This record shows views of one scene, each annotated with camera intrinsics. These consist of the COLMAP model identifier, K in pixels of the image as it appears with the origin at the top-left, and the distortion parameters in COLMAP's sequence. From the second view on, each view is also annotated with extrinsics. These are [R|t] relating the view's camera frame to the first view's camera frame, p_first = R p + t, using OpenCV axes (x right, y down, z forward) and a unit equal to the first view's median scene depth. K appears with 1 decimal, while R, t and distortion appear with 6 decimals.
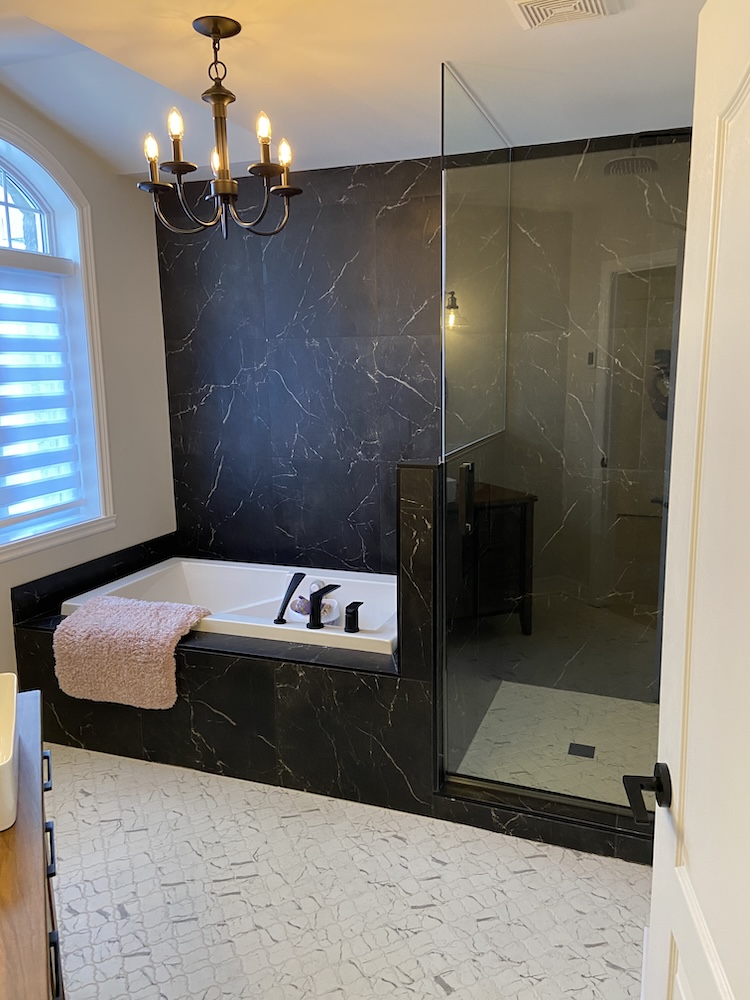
lens RADIAL K [[755.2, 0, 384.1], [0, 755.2, 499.8], [0, 0, 1]] dist [0.044898, -0.040265]
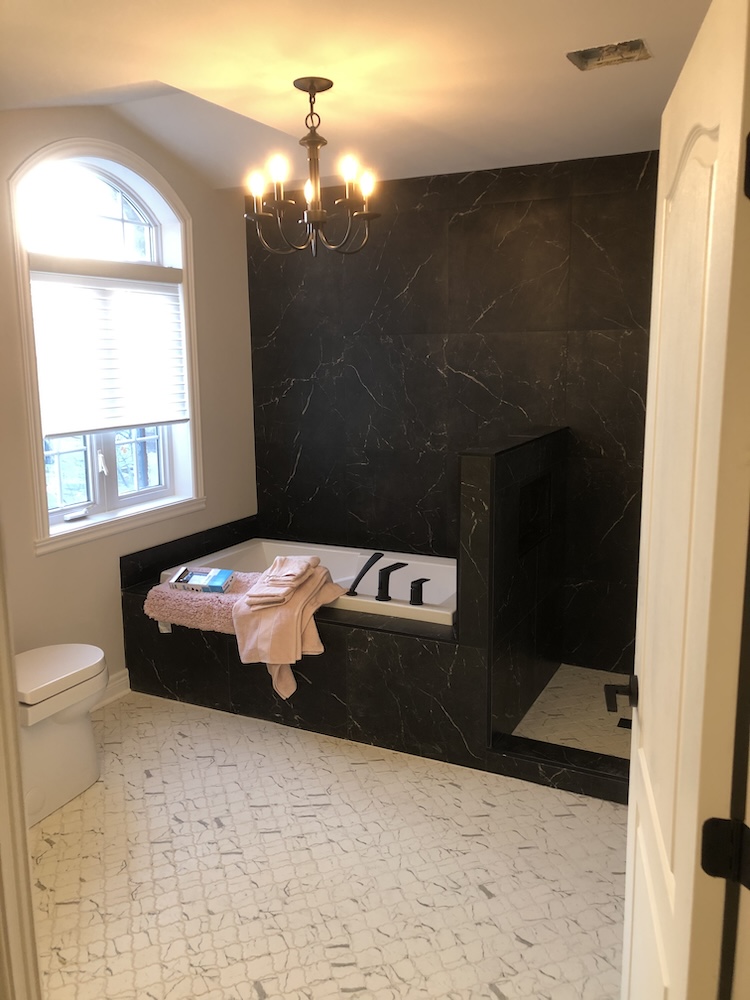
lens RADIAL K [[825.1, 0, 368.3], [0, 825.1, 498.9], [0, 0, 1]] dist [0.066571, -0.004262]
pose [[0.993376, 0.021034, -0.112969, 0.020757], [-0.020783, 0.999778, 0.003405, 0.017843], [0.113016, -0.001034, 0.993593, -0.211098]]
